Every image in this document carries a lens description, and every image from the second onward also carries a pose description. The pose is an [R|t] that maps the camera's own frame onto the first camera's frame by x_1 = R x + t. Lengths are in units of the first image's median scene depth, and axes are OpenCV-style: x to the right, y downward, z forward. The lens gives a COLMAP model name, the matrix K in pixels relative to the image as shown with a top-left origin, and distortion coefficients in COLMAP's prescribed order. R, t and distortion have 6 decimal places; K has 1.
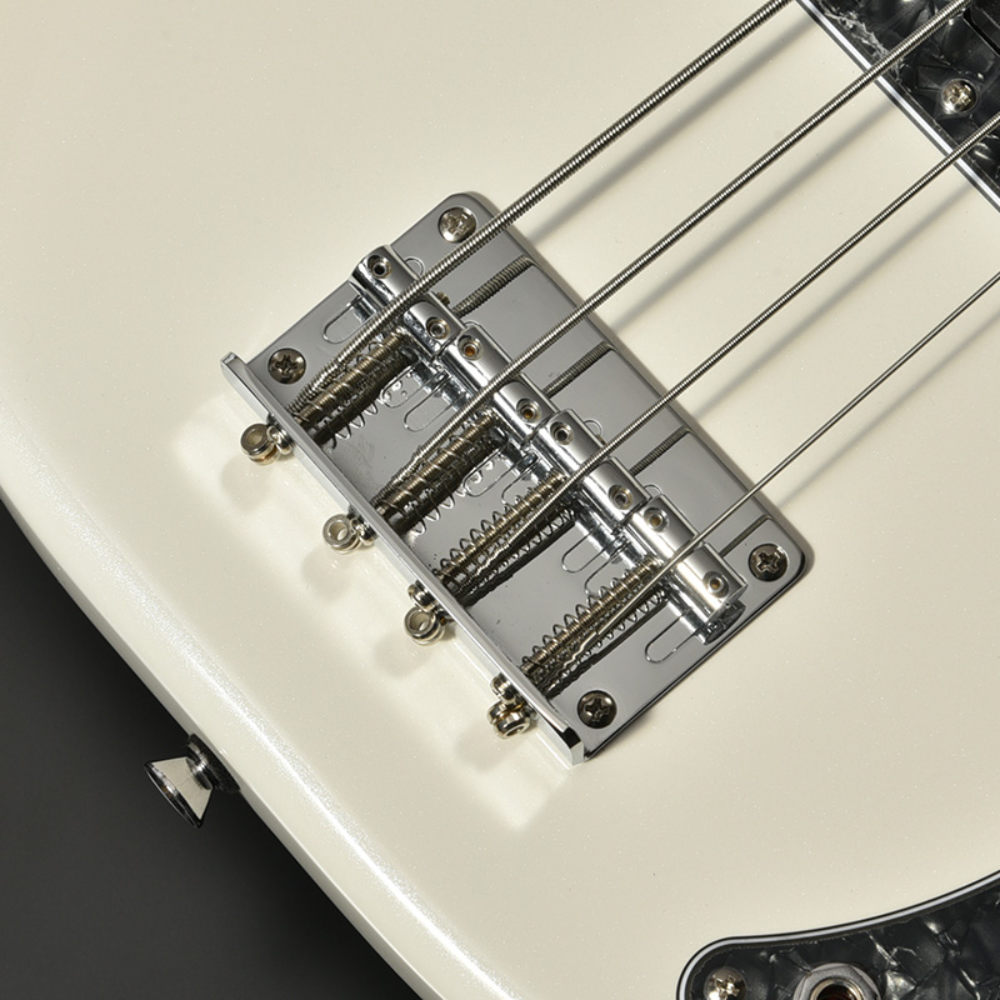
lens RADIAL K [[3637.1, 0, 499.4], [0, 3637.1, 499.4], [0, 0, 1]] dist [0.019994, 0.000000]
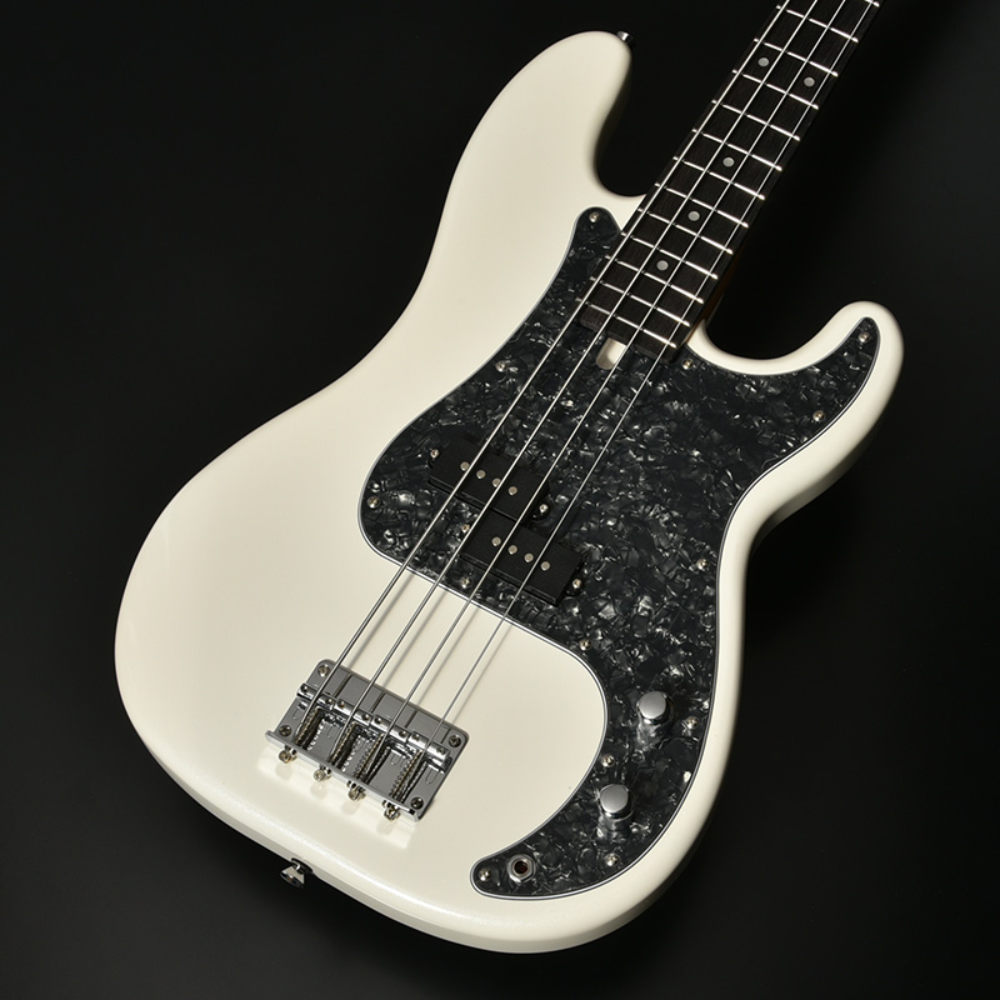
lens RADIAL K [[1867.2, 0, 500.0], [0, 1867.2, 500.2], [0, 0, 1]] dist [-0.061109, 0.000000]
pose [[0.942584, -0.298835, 0.149110, -0.064944], [0.322100, 0.931418, -0.169449, 0.107713], [-0.088246, 0.207748, 0.974194, -0.587780]]
